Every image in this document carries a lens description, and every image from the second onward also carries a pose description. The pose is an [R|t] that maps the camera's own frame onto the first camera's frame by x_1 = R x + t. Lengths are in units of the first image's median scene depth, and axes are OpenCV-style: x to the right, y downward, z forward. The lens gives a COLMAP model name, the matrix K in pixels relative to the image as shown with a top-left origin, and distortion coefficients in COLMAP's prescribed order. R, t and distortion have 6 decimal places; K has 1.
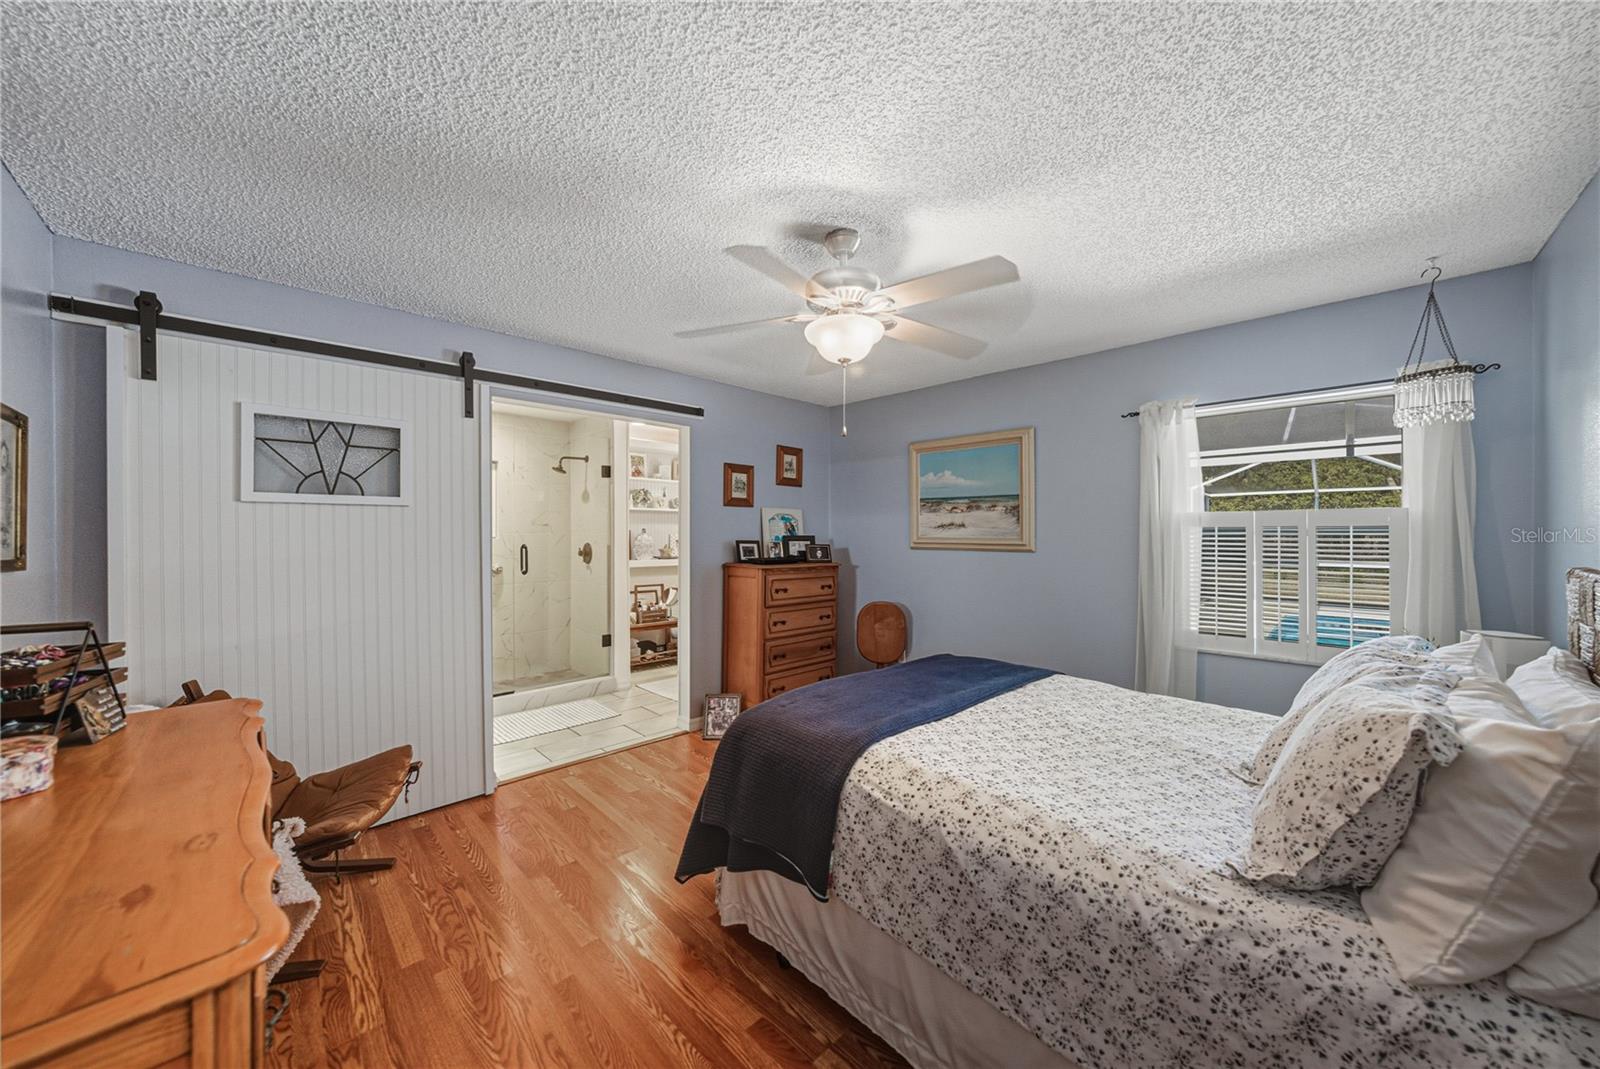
lens RADIAL K [[567.2, 0, 805.1], [0, 567.2, 530.9], [0, 0, 1]] dist [-0.023044, 0.005189]
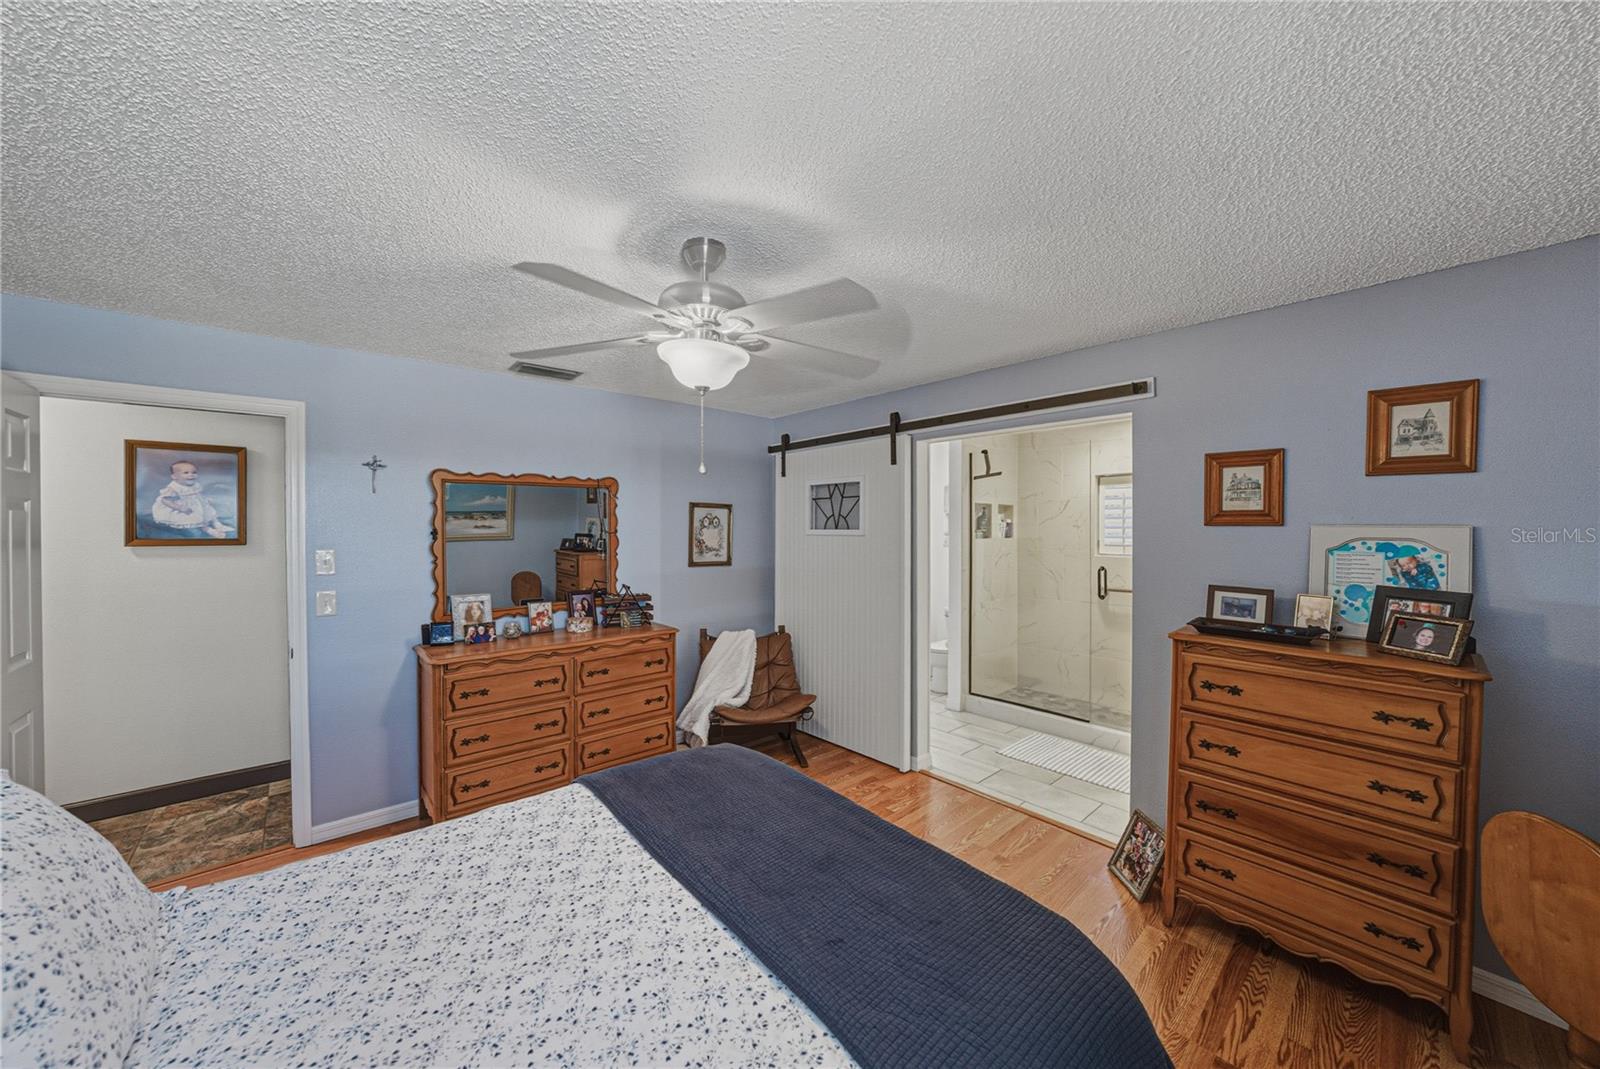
lens RADIAL K [[567.2, 0, 802.9], [0, 567.2, 535.9], [0, 0, 1]] dist [-0.023044, 0.005189]
pose [[-0.053539, 0.012494, -0.998488, 0.510574], [-0.001547, 0.999919, 0.012595, -0.043346], [0.998565, 0.002219, -0.053516, 0.652944]]
